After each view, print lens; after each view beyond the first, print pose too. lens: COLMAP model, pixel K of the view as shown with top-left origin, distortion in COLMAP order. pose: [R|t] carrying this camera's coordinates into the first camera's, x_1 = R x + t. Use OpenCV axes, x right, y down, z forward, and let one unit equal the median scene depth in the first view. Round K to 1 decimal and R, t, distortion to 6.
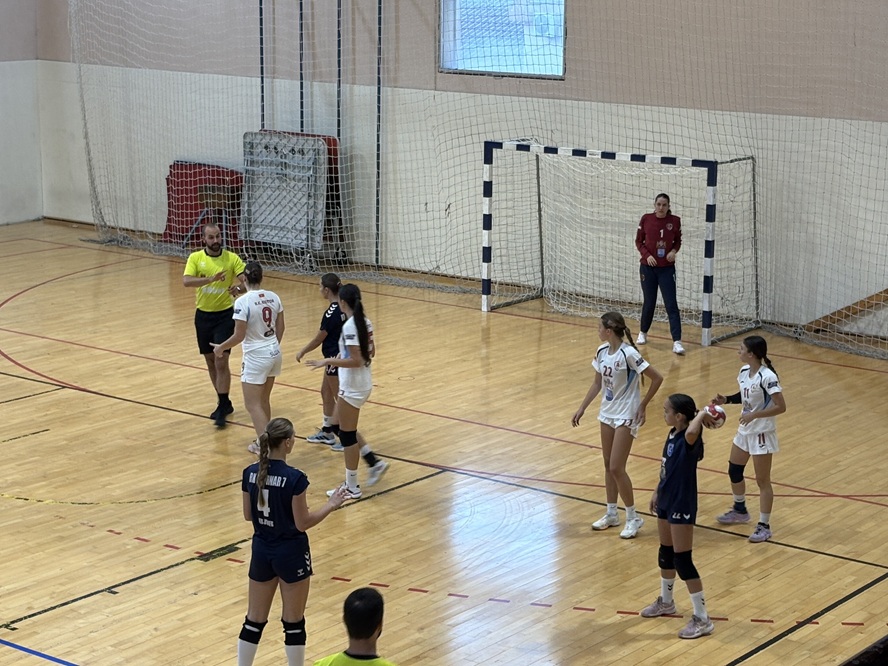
lens RADIAL K [[1954.8, 0, 434.5], [0, 1954.8, 326.7], [0, 0, 1]] dist [0.193820, 0.000000]
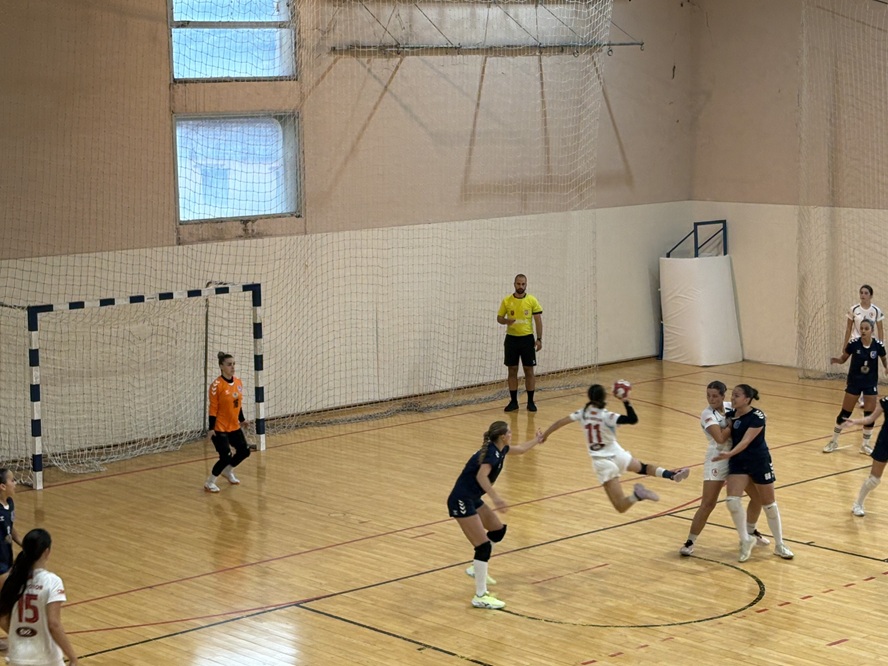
lens RADIAL K [[1954.8, 0, 440.4], [0, 1954.8, 337.3], [0, 0, 1]] dist [0.193820, 0.000000]
pose [[0.148914, -0.140781, 0.978777, -0.866924], [0.211466, 0.971450, 0.107554, -0.140923], [-0.965975, 0.190962, 0.174433, 0.656818]]
